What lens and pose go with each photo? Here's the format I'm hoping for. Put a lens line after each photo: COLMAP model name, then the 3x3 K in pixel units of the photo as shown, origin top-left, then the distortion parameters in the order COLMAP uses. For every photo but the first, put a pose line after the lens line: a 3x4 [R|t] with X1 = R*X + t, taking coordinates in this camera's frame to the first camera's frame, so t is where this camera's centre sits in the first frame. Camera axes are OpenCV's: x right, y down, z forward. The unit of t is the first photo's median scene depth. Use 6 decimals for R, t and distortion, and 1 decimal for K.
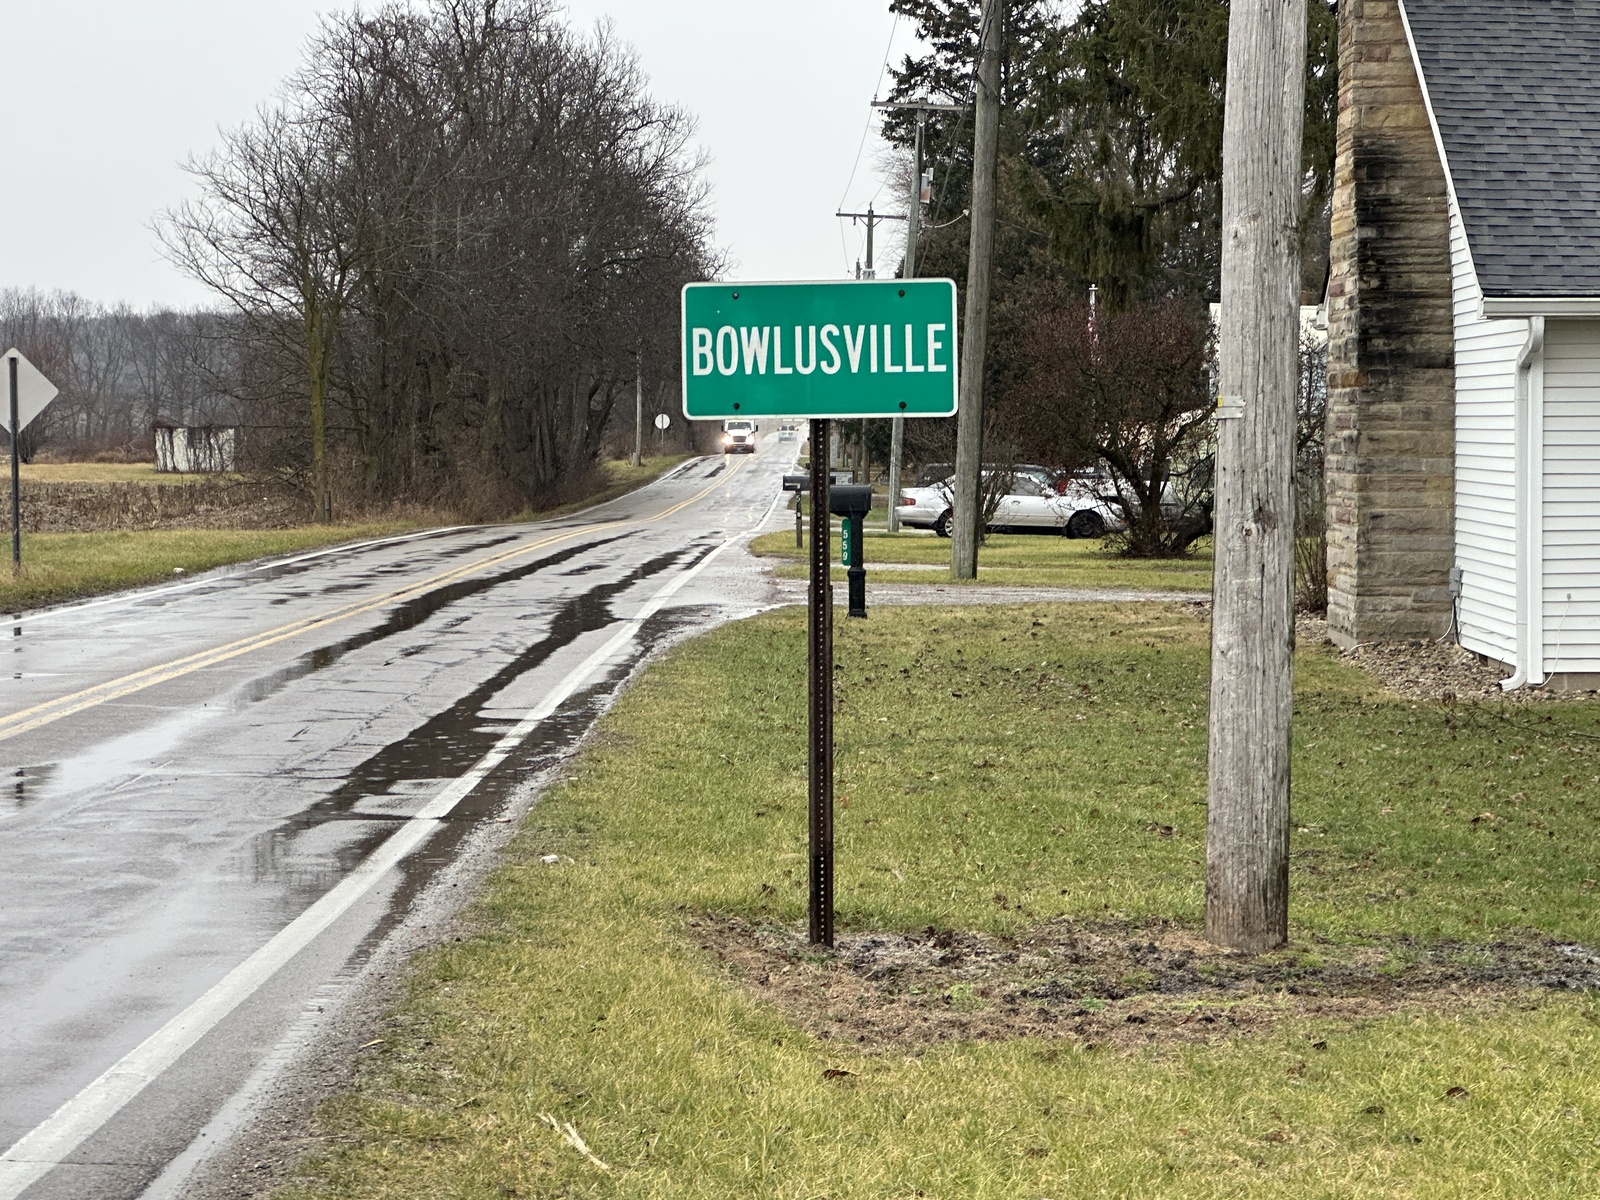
lens RADIAL K [[3488.5, 0, 800.0], [0, 3488.5, 600.0], [0, 0, 1]] dist [0.013773, 0.131594]
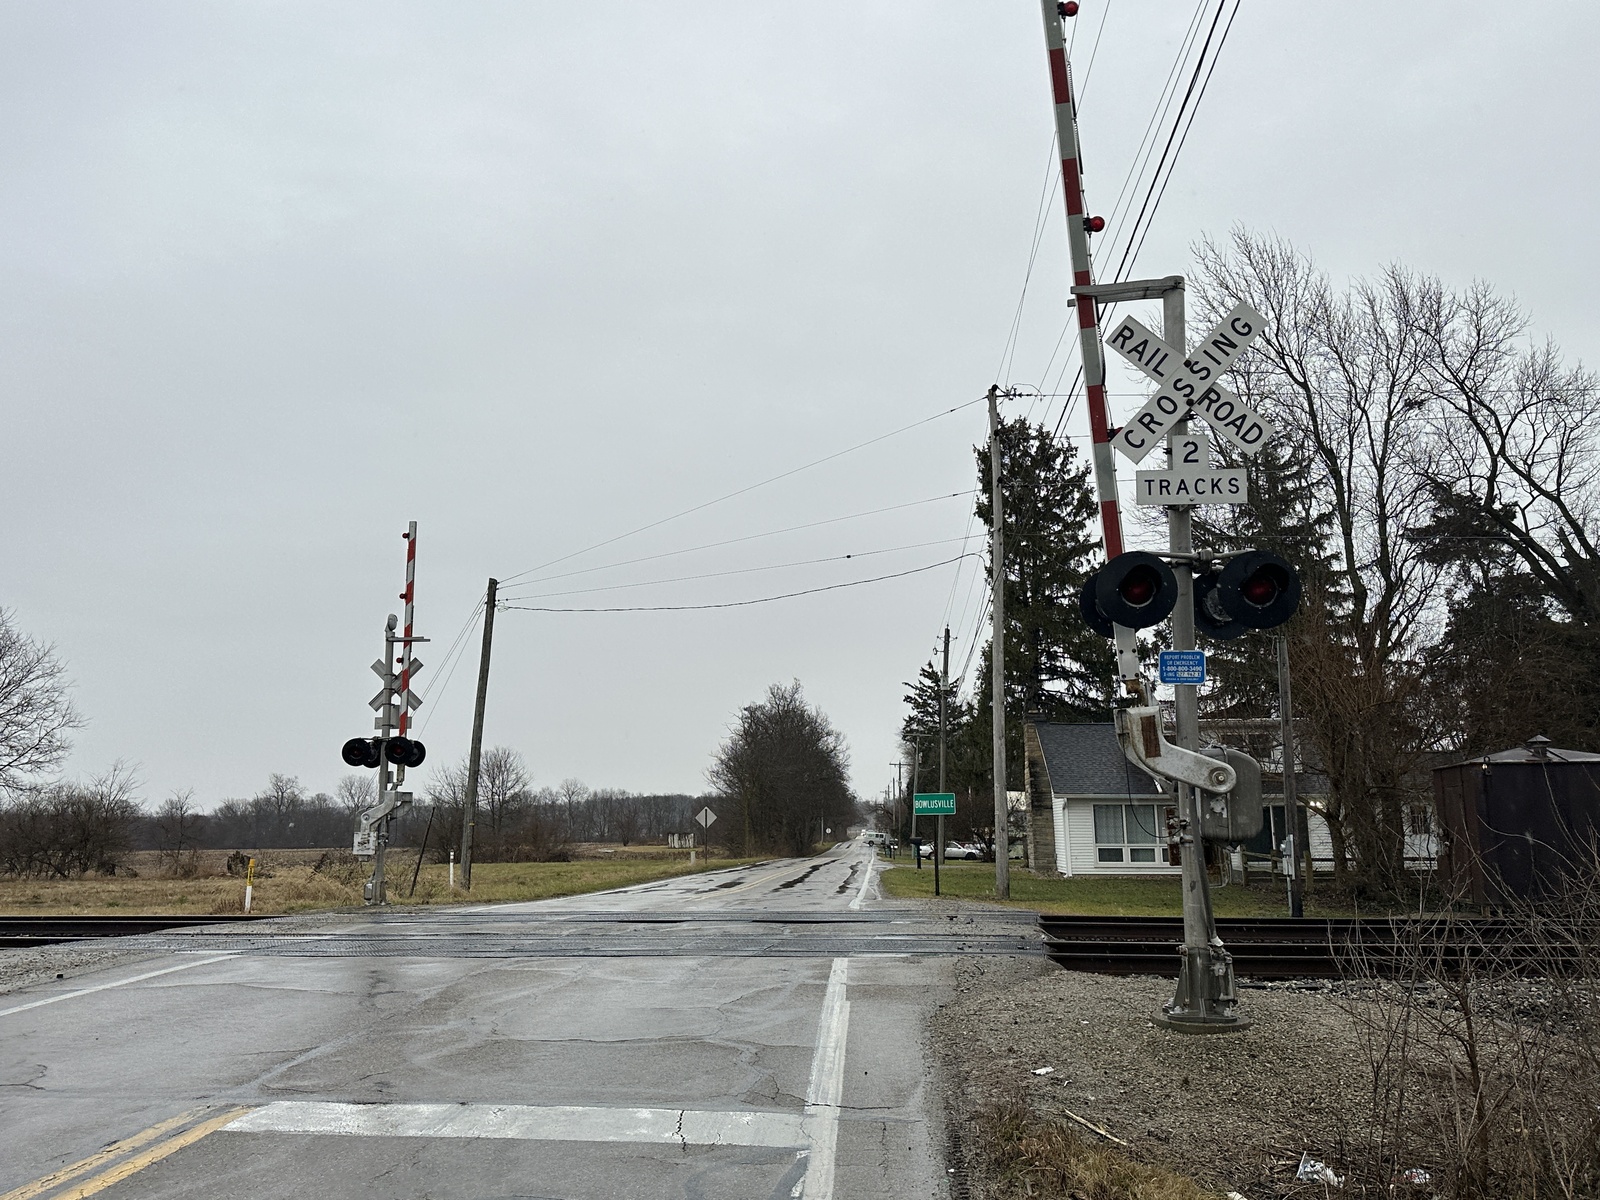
lens RADIAL K [[1287.6, 0, 797.3], [0, 1287.6, 590.7], [0, 0, 1]] dist [0.160469, -0.305417]
pose [[0.998910, -0.016807, -0.043537, -0.030644], [0.006101, 0.971920, -0.235233, 0.024340], [0.046268, 0.234712, 0.970963, -0.329967]]
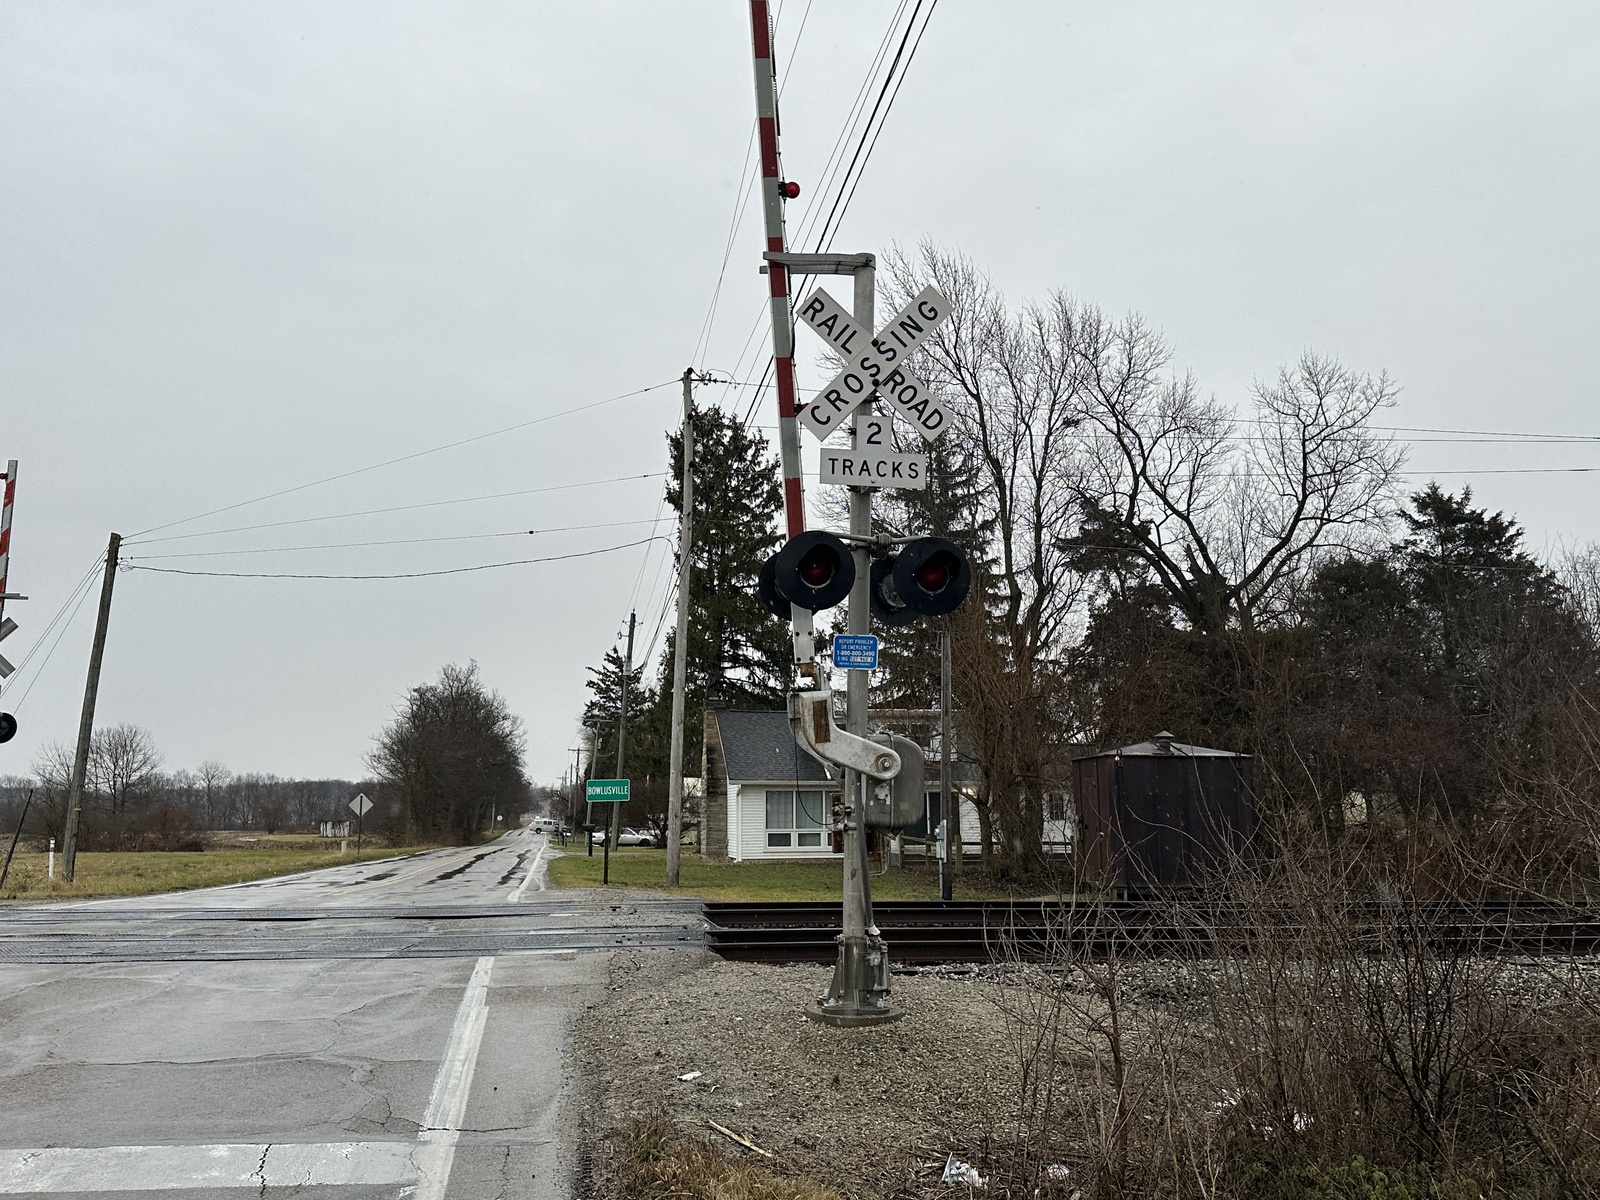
lens RADIAL K [[1287.6, 0, 797.3], [0, 1287.6, 590.7], [0, 0, 1]] dist [0.160469, -0.305417]
pose [[0.980469, 0.029712, 0.194415, -0.028053], [0.014632, 0.974763, -0.222760, 0.023555], [-0.196128, 0.221254, 0.955291, -0.319608]]
